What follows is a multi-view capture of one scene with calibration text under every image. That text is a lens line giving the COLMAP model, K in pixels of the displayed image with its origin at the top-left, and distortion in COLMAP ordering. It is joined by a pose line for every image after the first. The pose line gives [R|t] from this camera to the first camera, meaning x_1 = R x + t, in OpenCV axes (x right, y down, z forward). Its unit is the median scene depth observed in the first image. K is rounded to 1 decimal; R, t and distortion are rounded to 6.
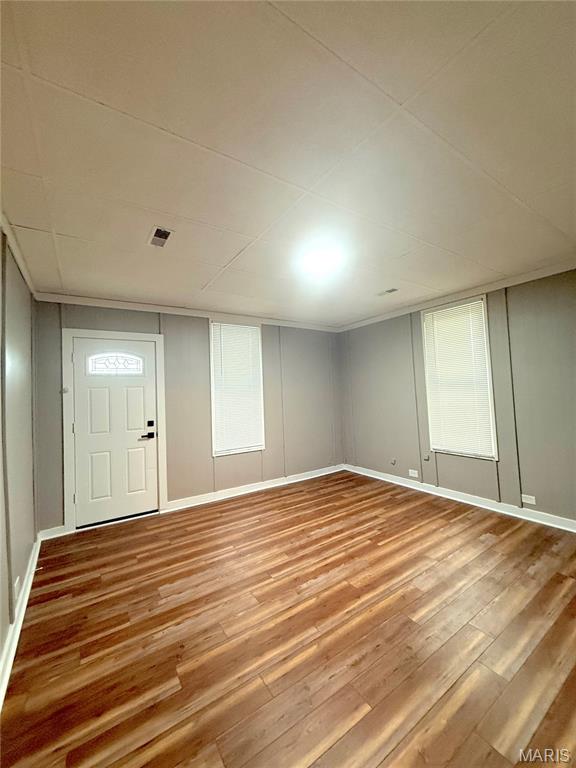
lens RADIAL K [[306.8, 0, 289.3], [0, 306.8, 380.4], [0, 0, 1]] dist [-0.001939, 0.000147]
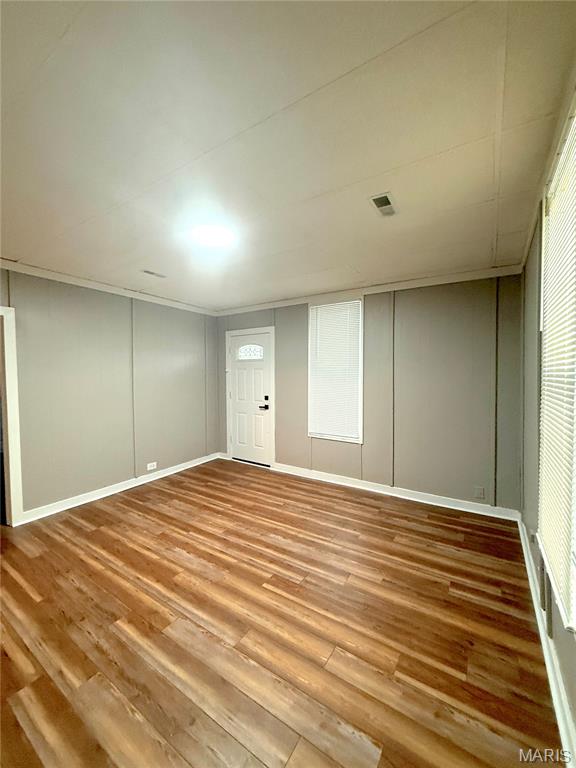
lens RADIAL K [[306.8, 0, 289.3], [0, 306.8, 380.4], [0, 0, 1]] dist [-0.001939, 0.000147]
pose [[0.386600, 0.053801, -0.920677, 0.895517], [0.019091, 0.997616, 0.066314, -0.017860], [0.922050, -0.043214, 0.384651, 0.711387]]
